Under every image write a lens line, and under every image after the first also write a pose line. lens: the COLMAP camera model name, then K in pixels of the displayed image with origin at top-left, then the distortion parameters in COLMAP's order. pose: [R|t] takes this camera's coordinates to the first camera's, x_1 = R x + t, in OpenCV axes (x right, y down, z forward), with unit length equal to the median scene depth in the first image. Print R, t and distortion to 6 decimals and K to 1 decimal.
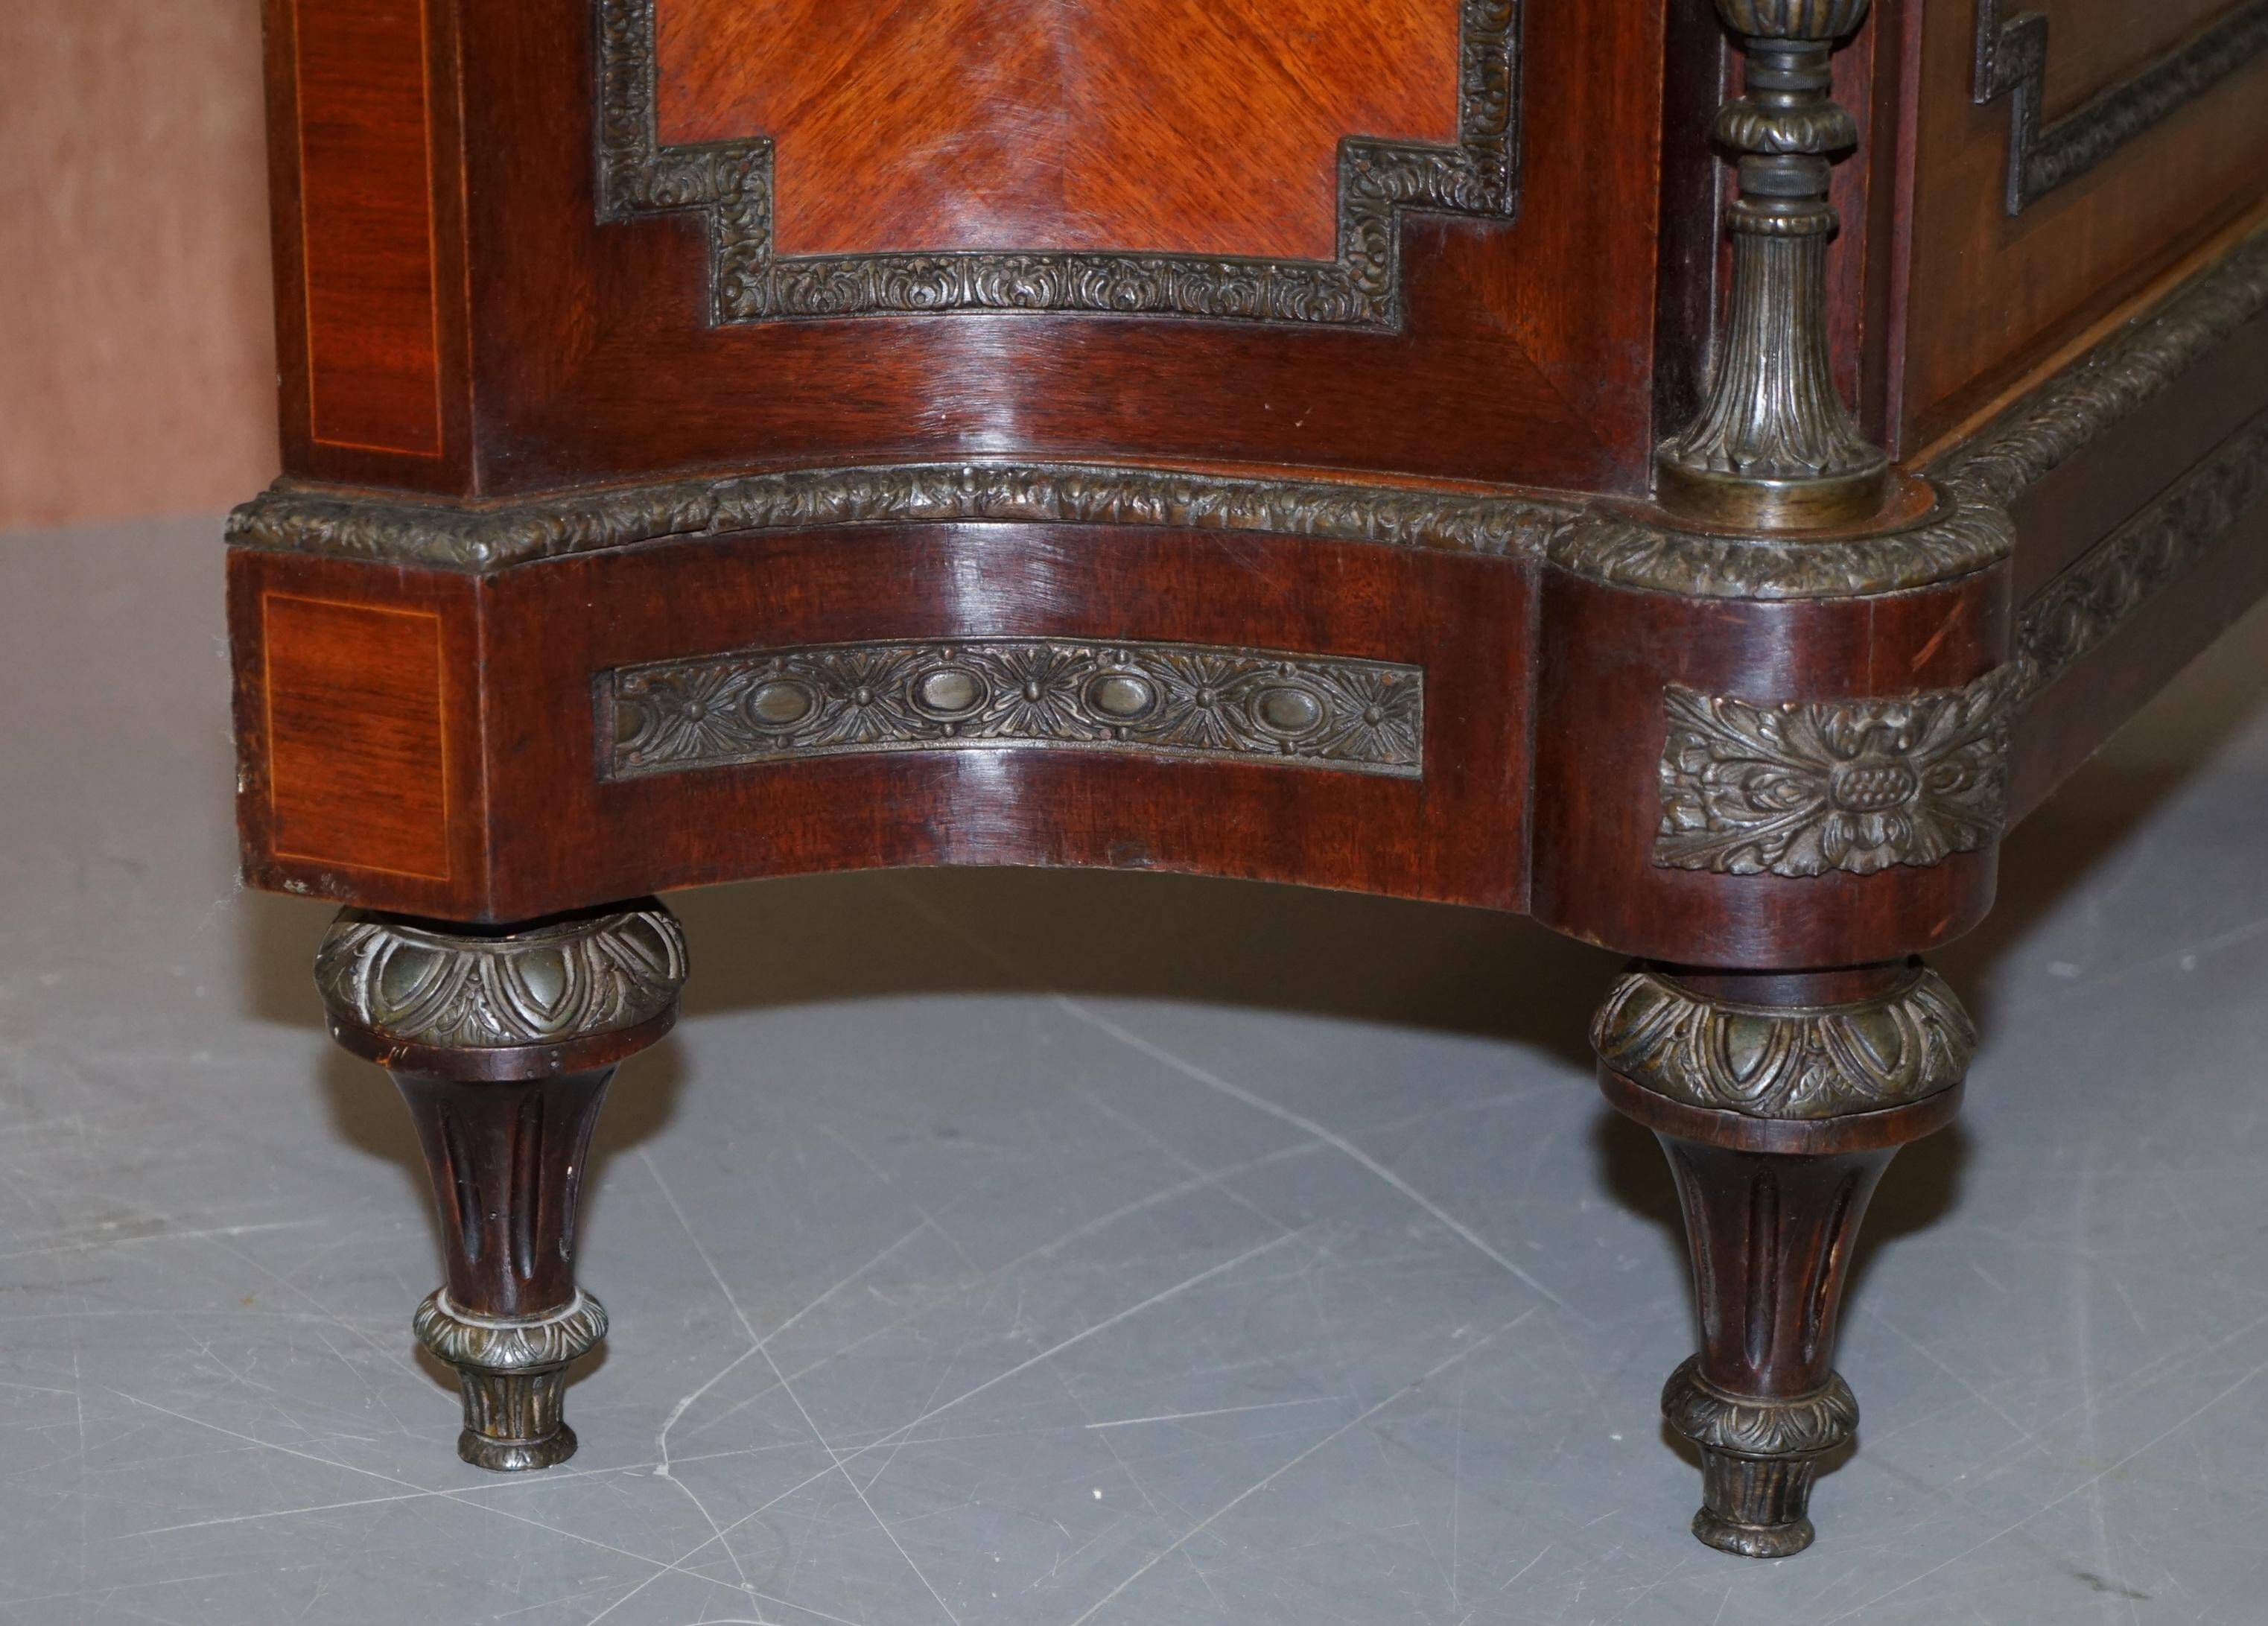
lens RADIAL K [[5837.0, 0, 1134.0], [0, 5837.0, 813.0], [0, 0, 1]] dist [0.000617, 0.012474]
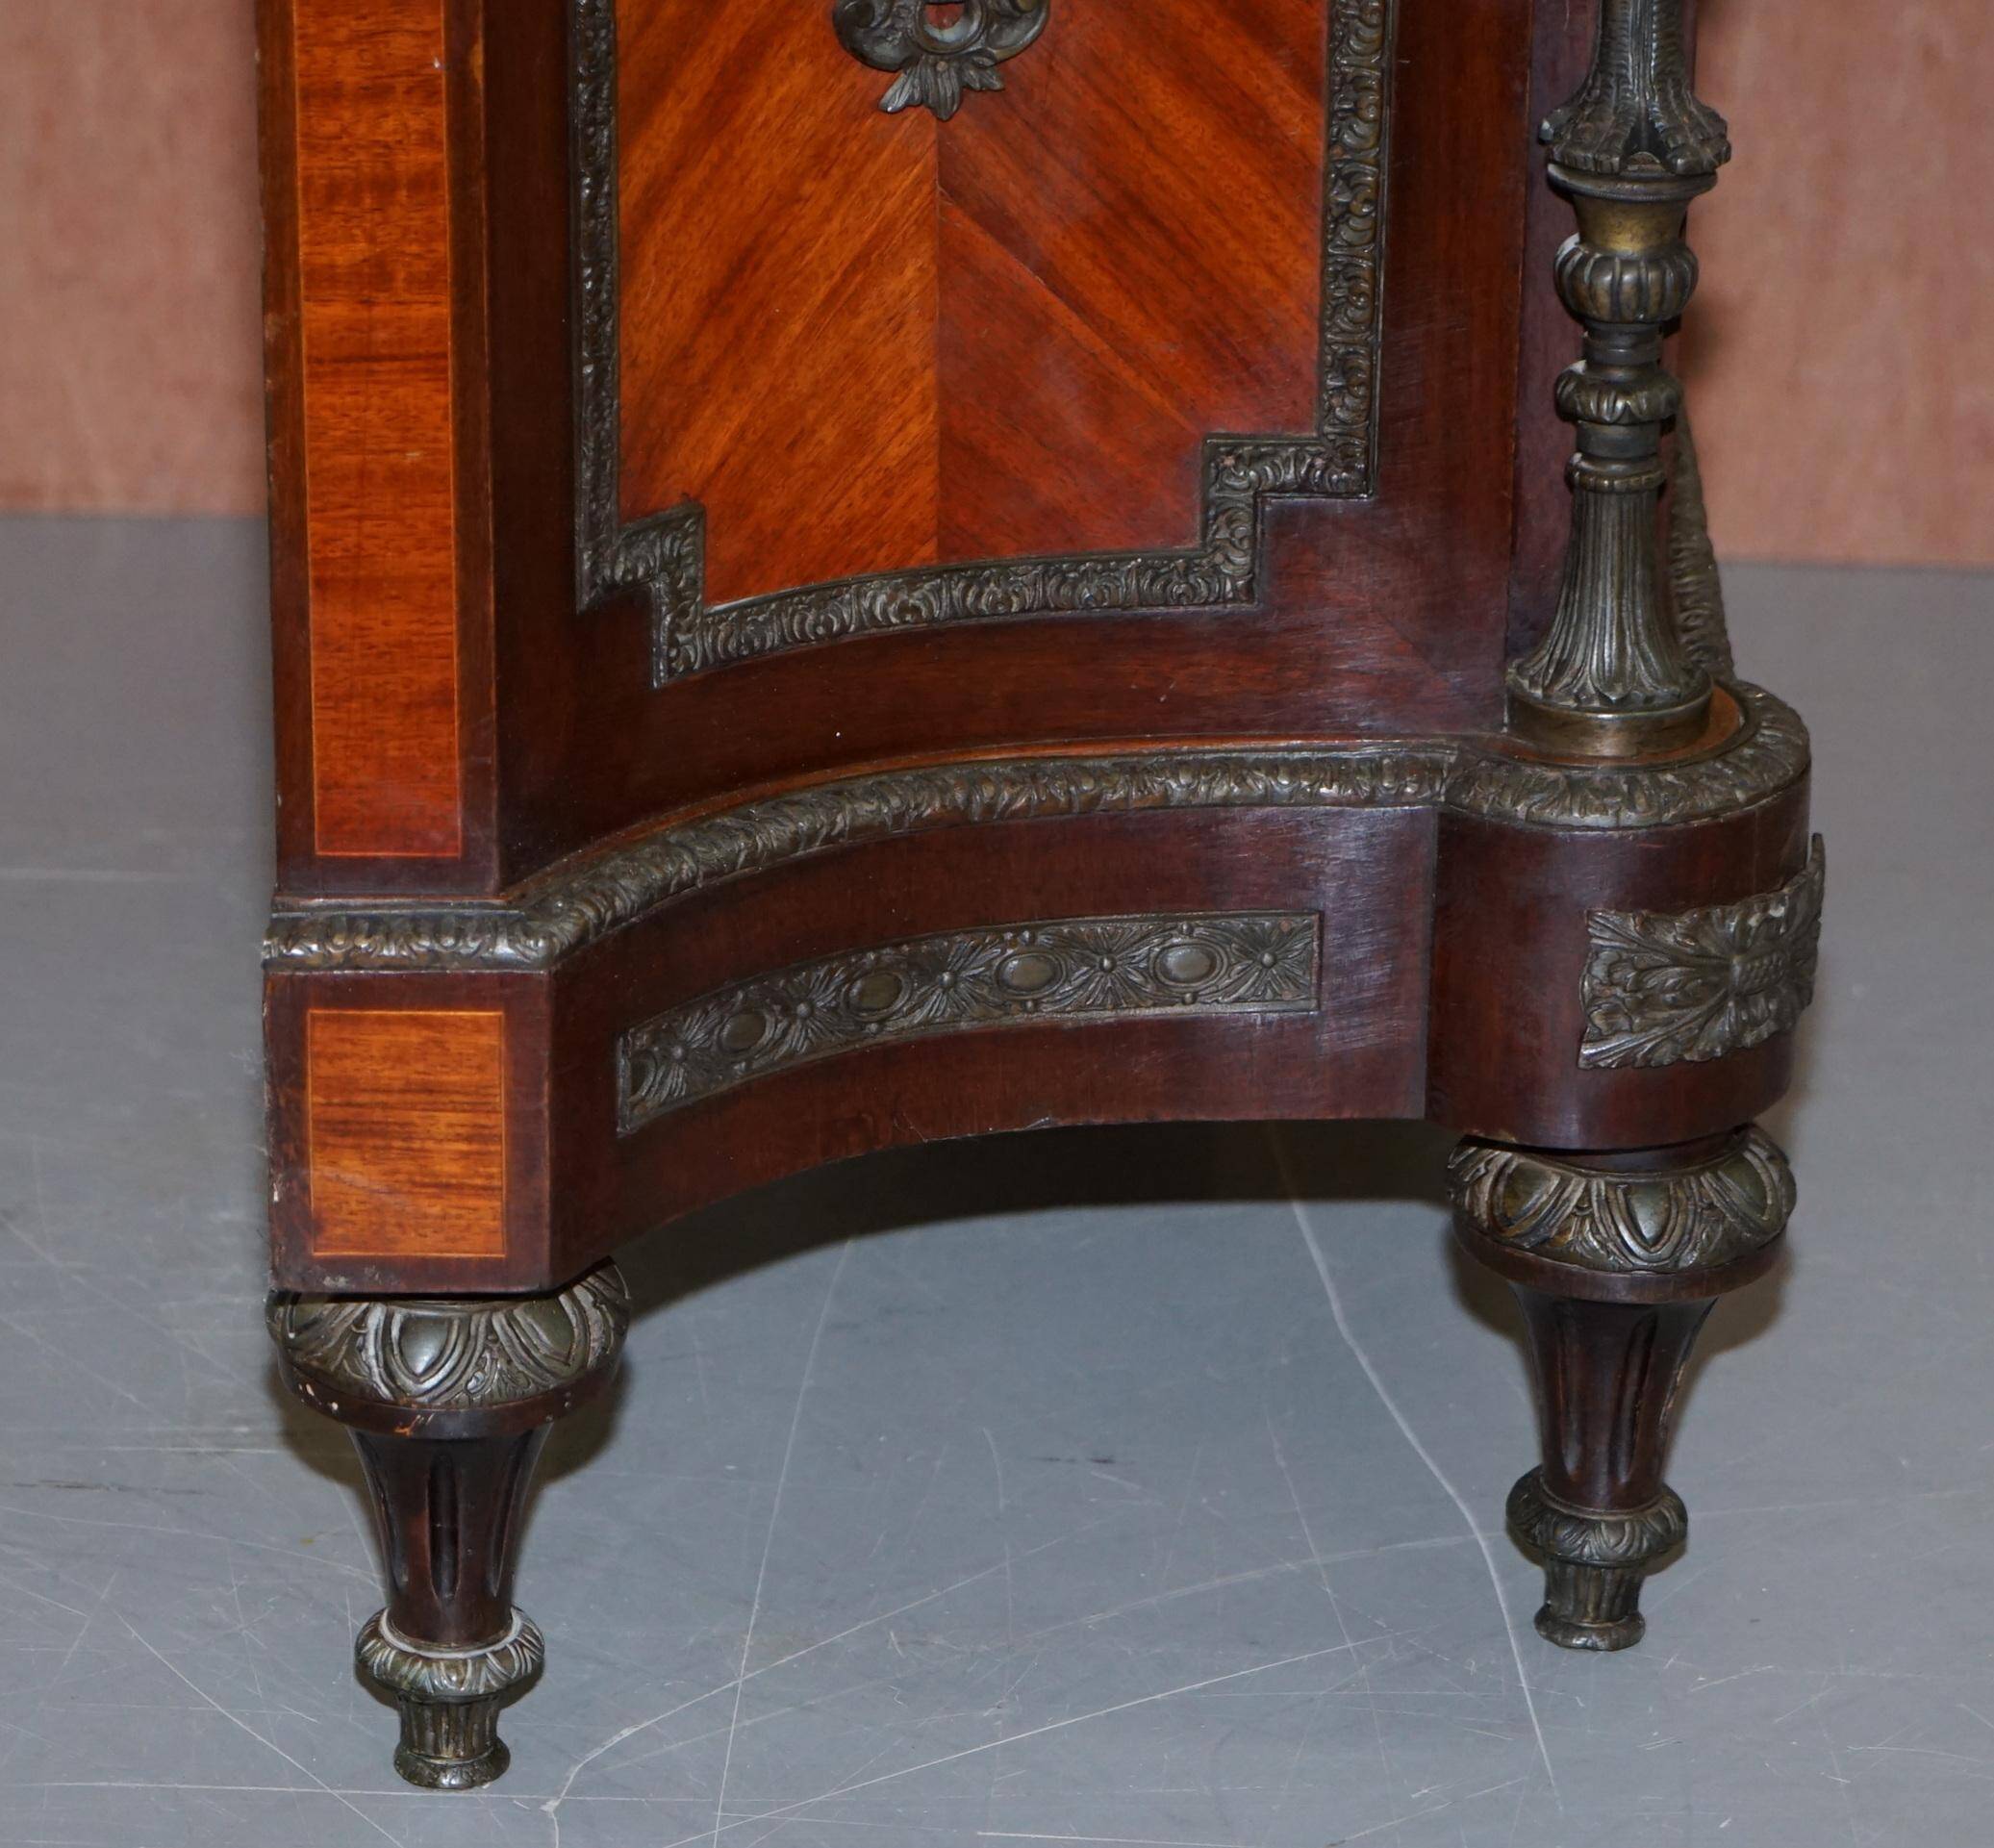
lens RADIAL K [[7620.4, 0, 866.8], [0, 7620.4, 921.4], [0, 0, 1]] dist [-0.096119, 0.622595]
pose [[0.917035, -0.150276, 0.369412, -0.549071], [0.119107, 0.987215, 0.105922, -0.182711], [-0.380606, -0.053135, 0.923209, -0.271609]]
